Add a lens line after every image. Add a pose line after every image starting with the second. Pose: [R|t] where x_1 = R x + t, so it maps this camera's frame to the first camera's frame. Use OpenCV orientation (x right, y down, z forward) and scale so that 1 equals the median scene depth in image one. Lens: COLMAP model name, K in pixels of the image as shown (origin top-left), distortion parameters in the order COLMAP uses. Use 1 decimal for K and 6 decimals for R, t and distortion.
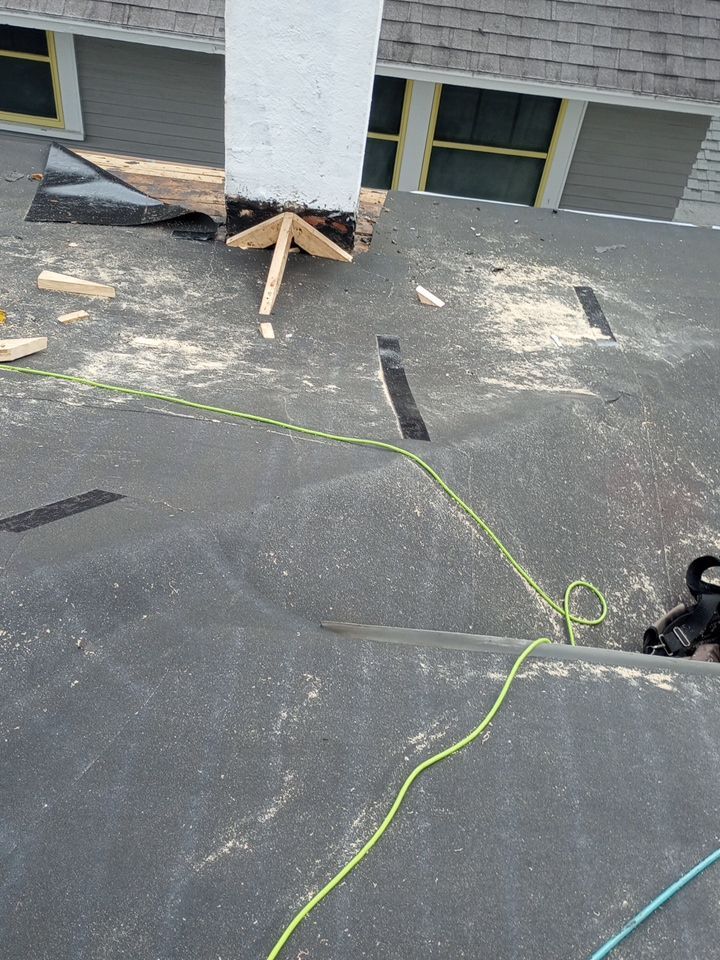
lens RADIAL K [[1064.5, 0, 319.1], [0, 1064.5, 461.4], [0, 0, 1]] dist [0.066604, -0.001000]
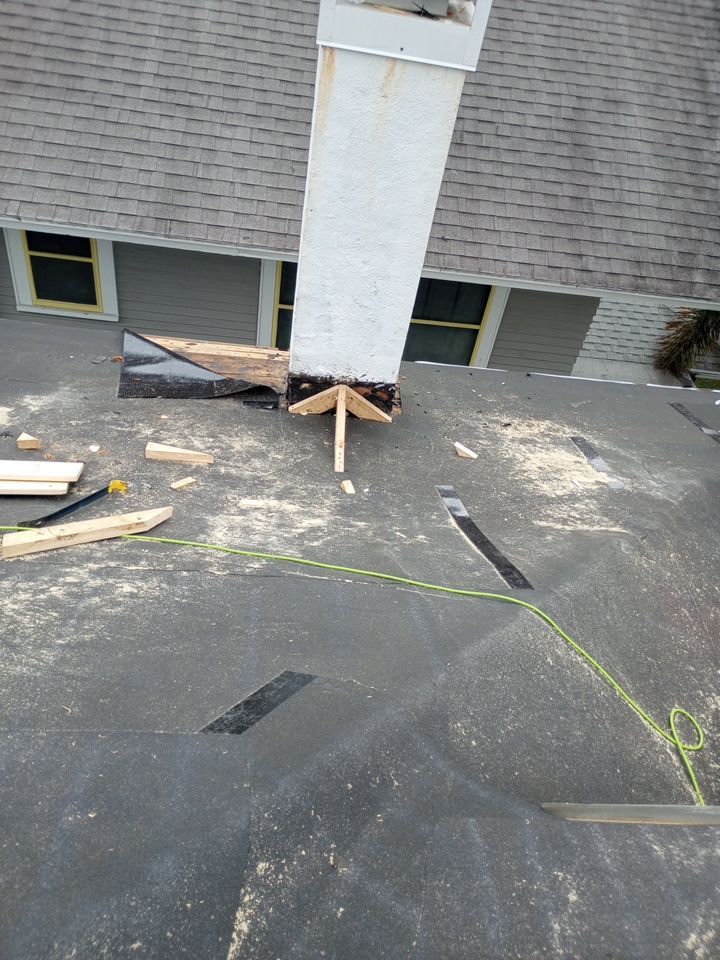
lens RADIAL K [[802.0, 0, 360.0], [0, 802.0, 480.0], [0, 0, 1]] dist [0.086602, -0.099243]
pose [[0.993145, -0.038831, 0.110250, -0.140723], [0.048050, 0.995454, -0.082231, -0.059855], [-0.106556, 0.086964, 0.990496, 0.121940]]
